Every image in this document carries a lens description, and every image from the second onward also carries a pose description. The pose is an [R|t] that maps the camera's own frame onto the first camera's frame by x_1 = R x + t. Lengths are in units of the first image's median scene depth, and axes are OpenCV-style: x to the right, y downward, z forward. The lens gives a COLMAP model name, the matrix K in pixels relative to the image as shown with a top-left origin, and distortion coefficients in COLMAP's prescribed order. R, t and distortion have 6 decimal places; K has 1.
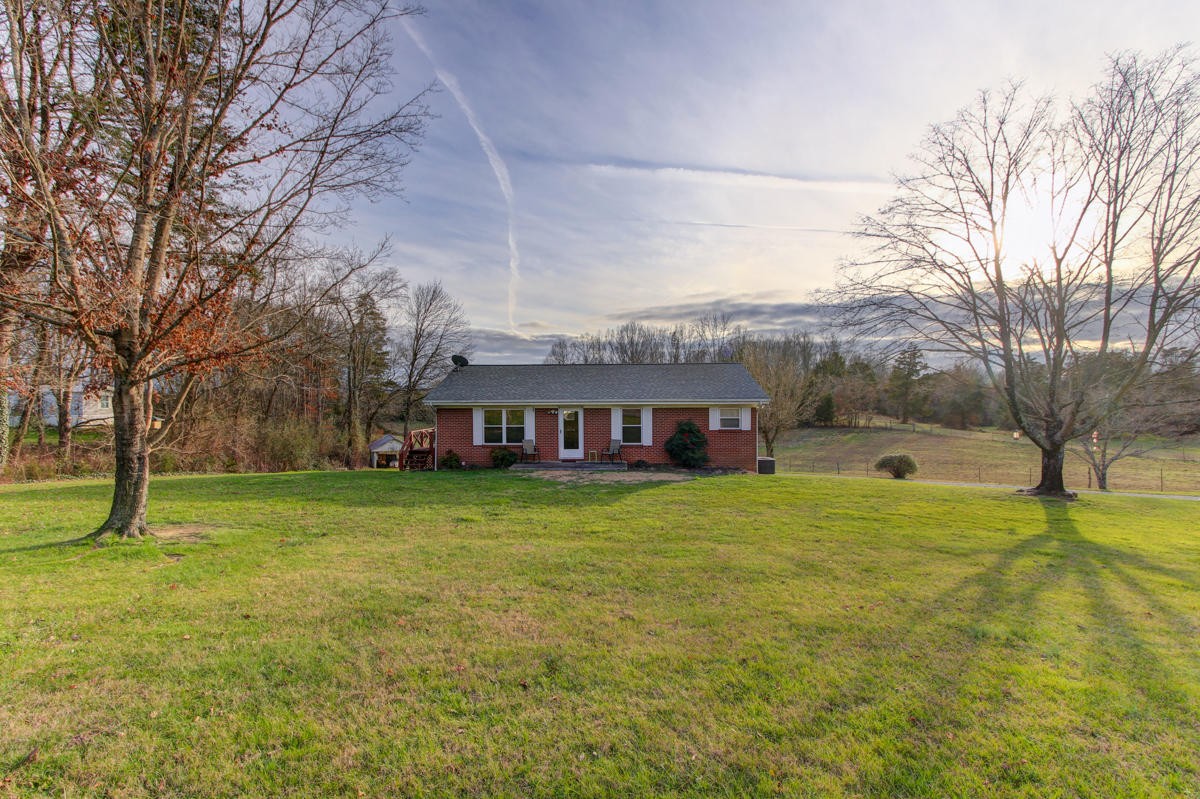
lens RADIAL K [[543.7, 0, 587.4], [0, 543.7, 398.1], [0, 0, 1]] dist [0.001538, 0.000284]
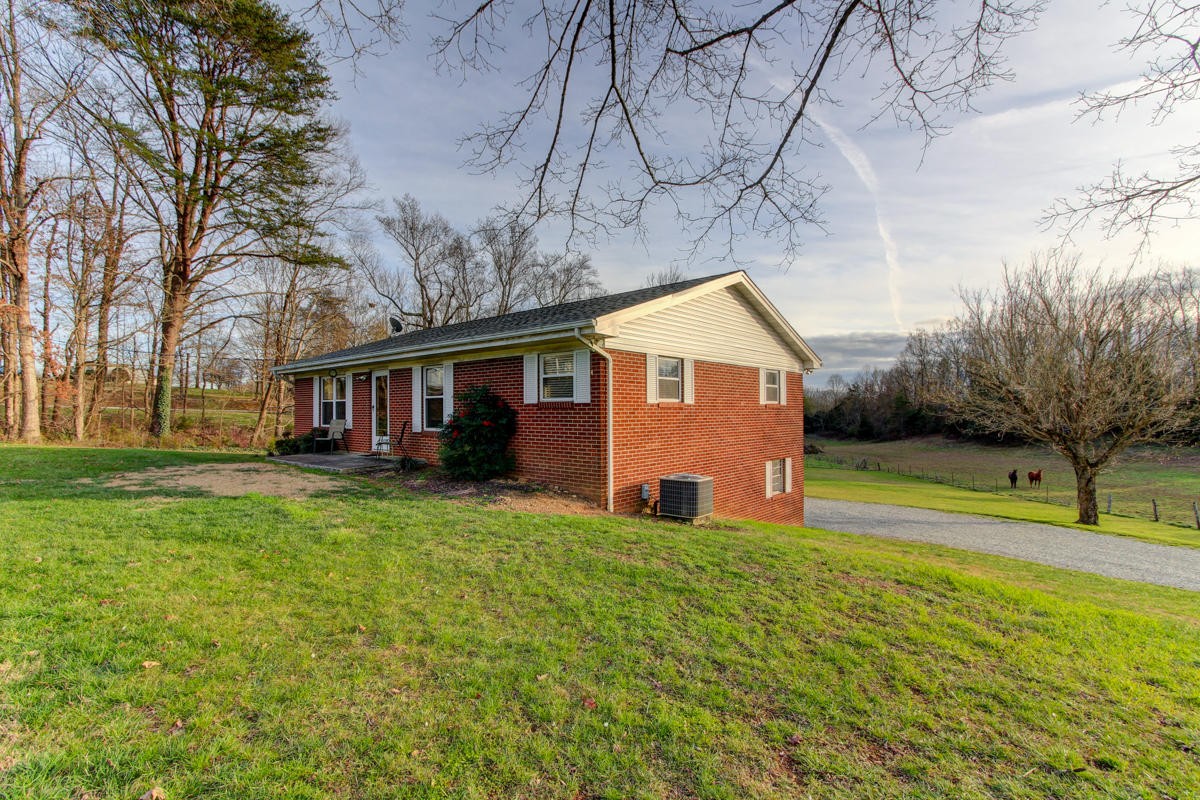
lens RADIAL K [[516.6, 0, 585.8], [0, 516.6, 386.8], [0, 0, 1]] dist [0.000067, -0.000023]
pose [[0.774751, -0.031036, -0.631505, 0.138868], [0.008046, 0.999198, -0.039235, 0.015488], [0.632216, 0.025316, 0.774379, 0.167815]]
